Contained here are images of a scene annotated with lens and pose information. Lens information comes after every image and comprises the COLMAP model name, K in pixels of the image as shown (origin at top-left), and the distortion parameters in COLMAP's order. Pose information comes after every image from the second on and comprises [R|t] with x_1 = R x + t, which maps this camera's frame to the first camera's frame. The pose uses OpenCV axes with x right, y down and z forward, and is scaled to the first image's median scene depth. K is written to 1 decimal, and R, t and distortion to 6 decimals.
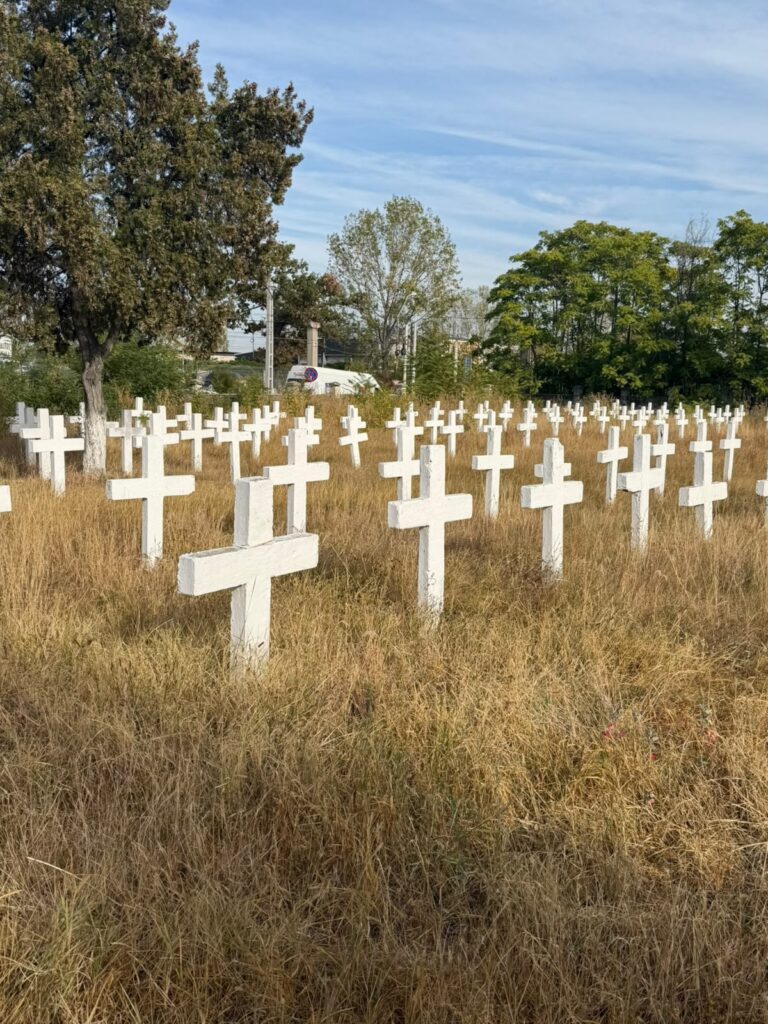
lens RADIAL K [[1008.7, 0, 369.8], [0, 1008.7, 510.1], [0, 0, 1]] dist [0.101490, -0.005734]
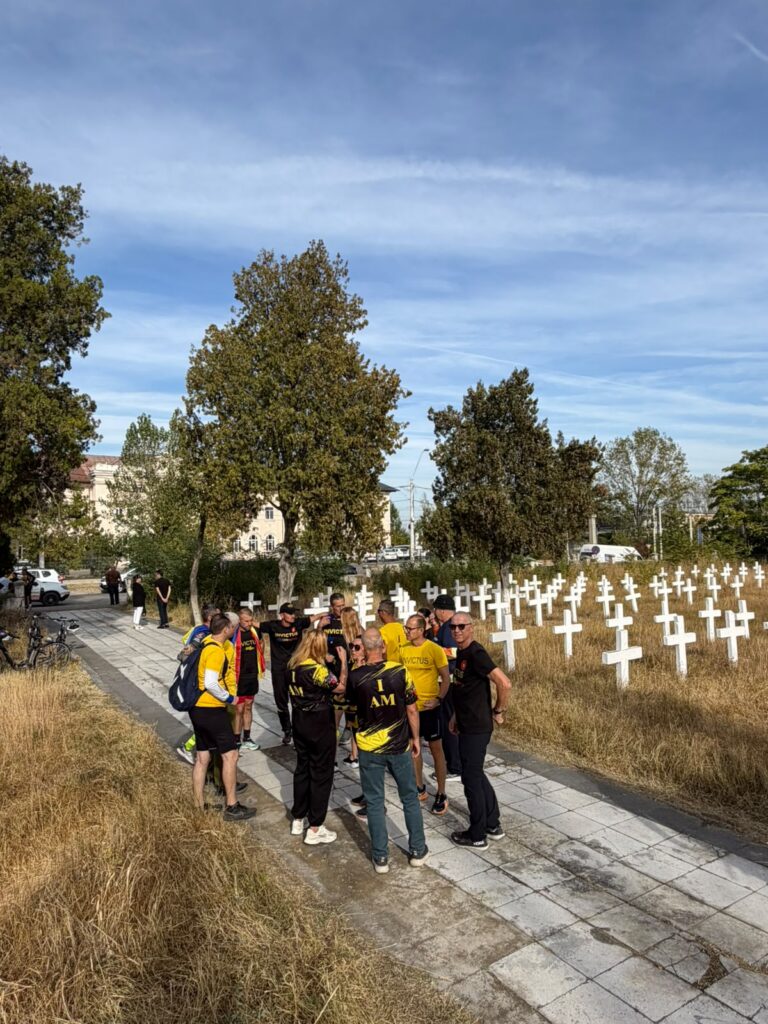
lens RADIAL K [[666.3, 0, 381.0], [0, 666.3, 517.1], [0, 0, 1]] dist [0.000786, -0.001425]
pose [[0.937161, -0.058194, -0.344009, -0.007467], [-0.000132, 0.985932, -0.167144, -0.002972], [0.348896, 0.156686, 0.923970, -0.131529]]
